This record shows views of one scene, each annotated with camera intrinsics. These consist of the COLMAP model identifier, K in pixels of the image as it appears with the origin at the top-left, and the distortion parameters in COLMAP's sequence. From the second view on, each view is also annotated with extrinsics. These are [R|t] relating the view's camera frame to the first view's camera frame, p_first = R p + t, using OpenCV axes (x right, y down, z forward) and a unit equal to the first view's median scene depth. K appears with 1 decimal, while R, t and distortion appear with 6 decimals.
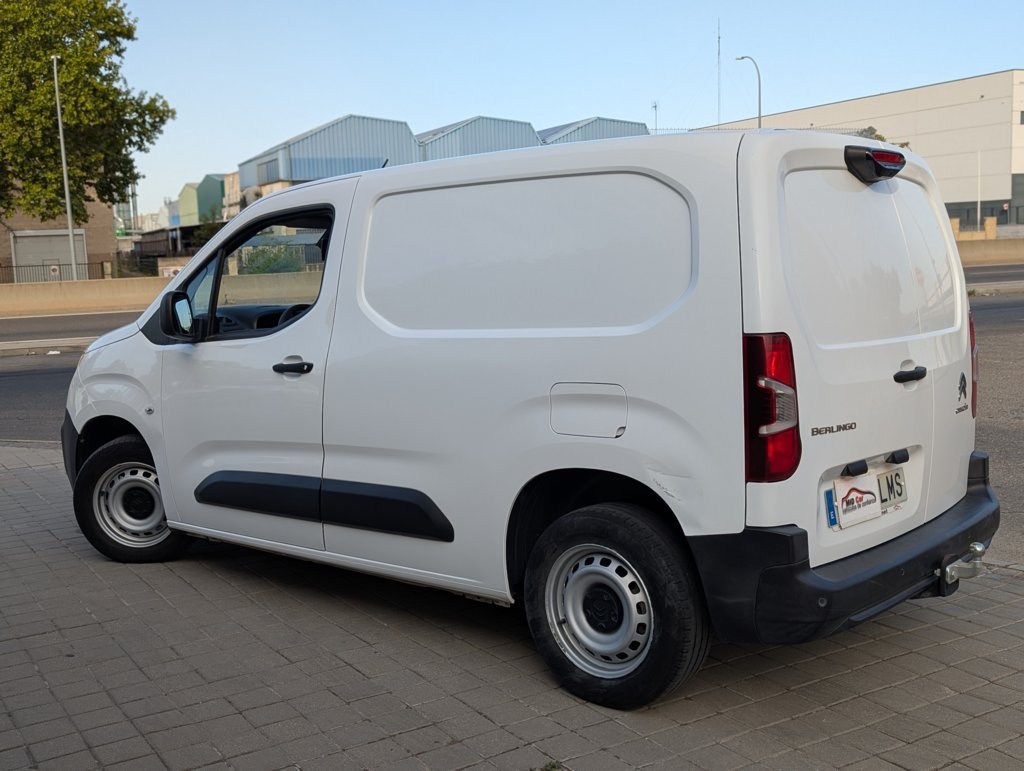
lens RADIAL K [[1110.4, 0, 512.0], [0, 1110.4, 385.5], [0, 0, 1]] dist [0.019281, -0.019486]
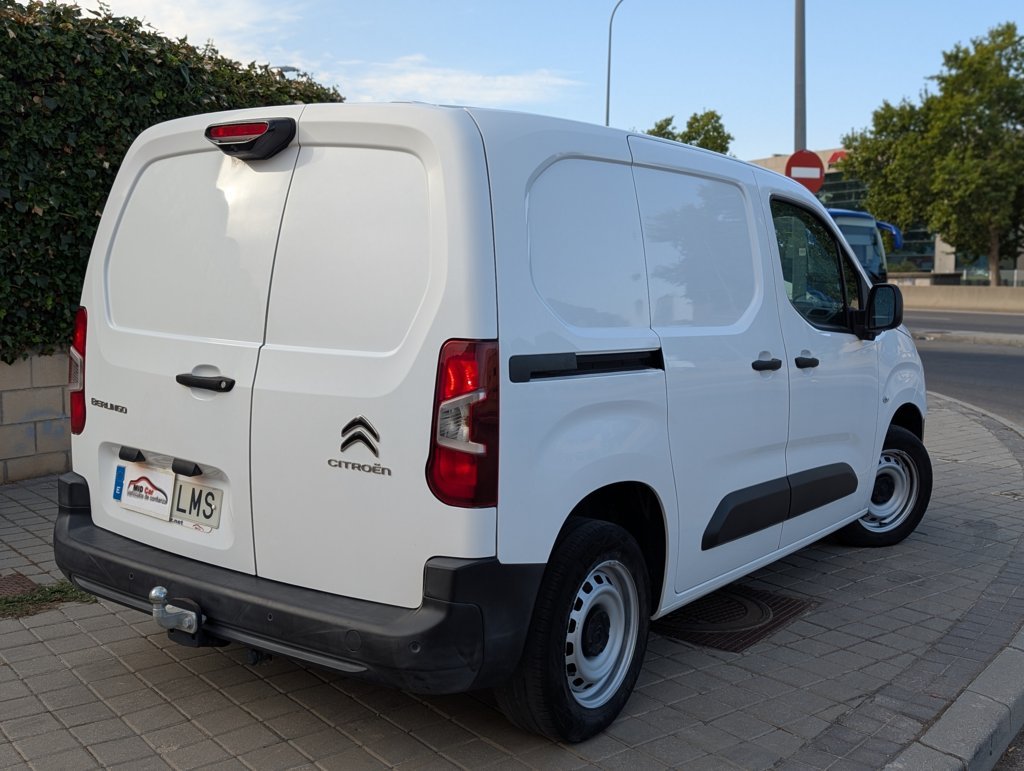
lens RADIAL K [[1113.0, 0, 512.0], [0, 1113.0, 385.5], [0, 0, 1]] dist [0.009282, -0.403389]
pose [[0.118166, 0.133829, -0.983934, 1.283494], [-0.132367, 0.984156, 0.117963, -0.145859], [0.984132, 0.116302, 0.134009, 1.157765]]
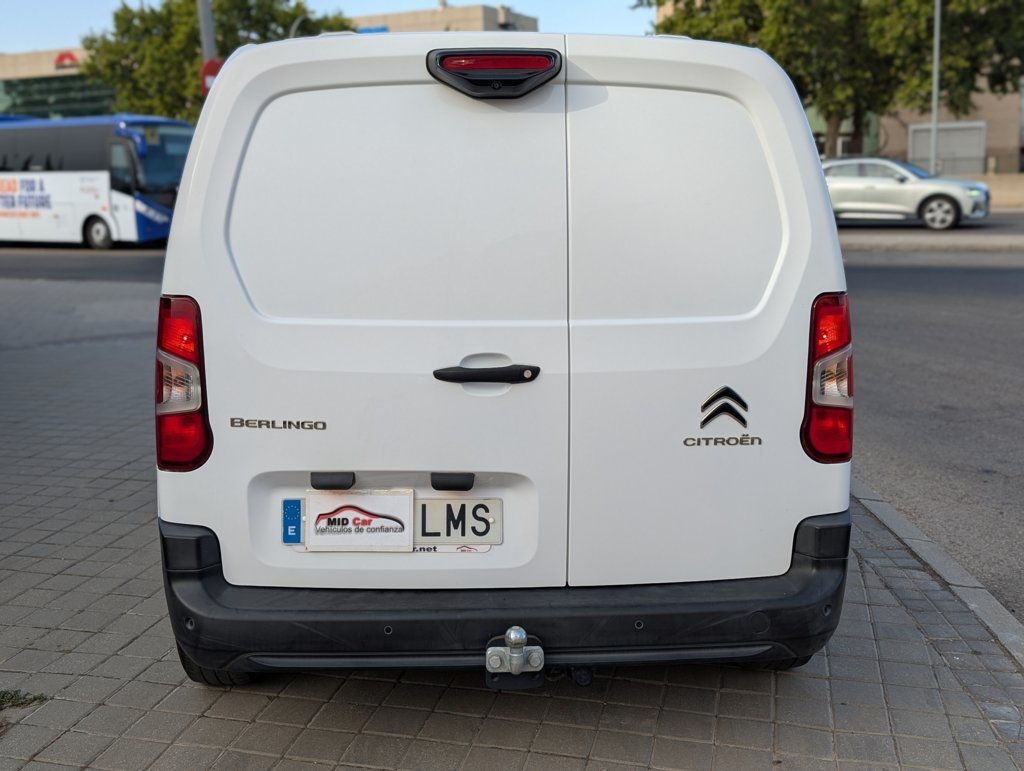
lens RADIAL K [[1110.4, 0, 512.0], [0, 1110.4, 385.5], [0, 0, 1]] dist [0.019281, -0.019486]
pose [[0.714001, 0.155940, -0.682558, 0.886158], [-0.091443, 0.987301, 0.129907, -0.099622], [0.694148, -0.030338, 0.719193, 0.513217]]
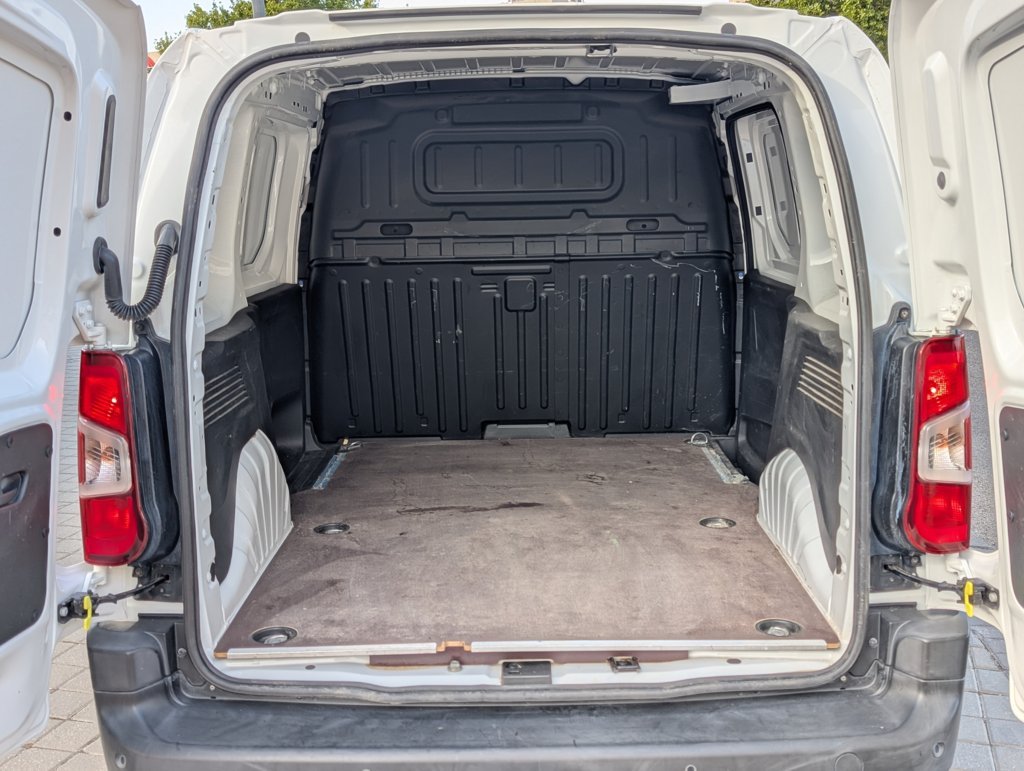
lens RADIAL K [[1110.4, 0, 512.0], [0, 1110.4, 385.5], [0, 0, 1]] dist [0.019281, -0.019486]
pose [[0.668820, 0.155619, -0.726954, 0.789971], [-0.076944, 0.987084, 0.140515, -0.121766], [0.739432, -0.038044, 0.672156, 0.654603]]
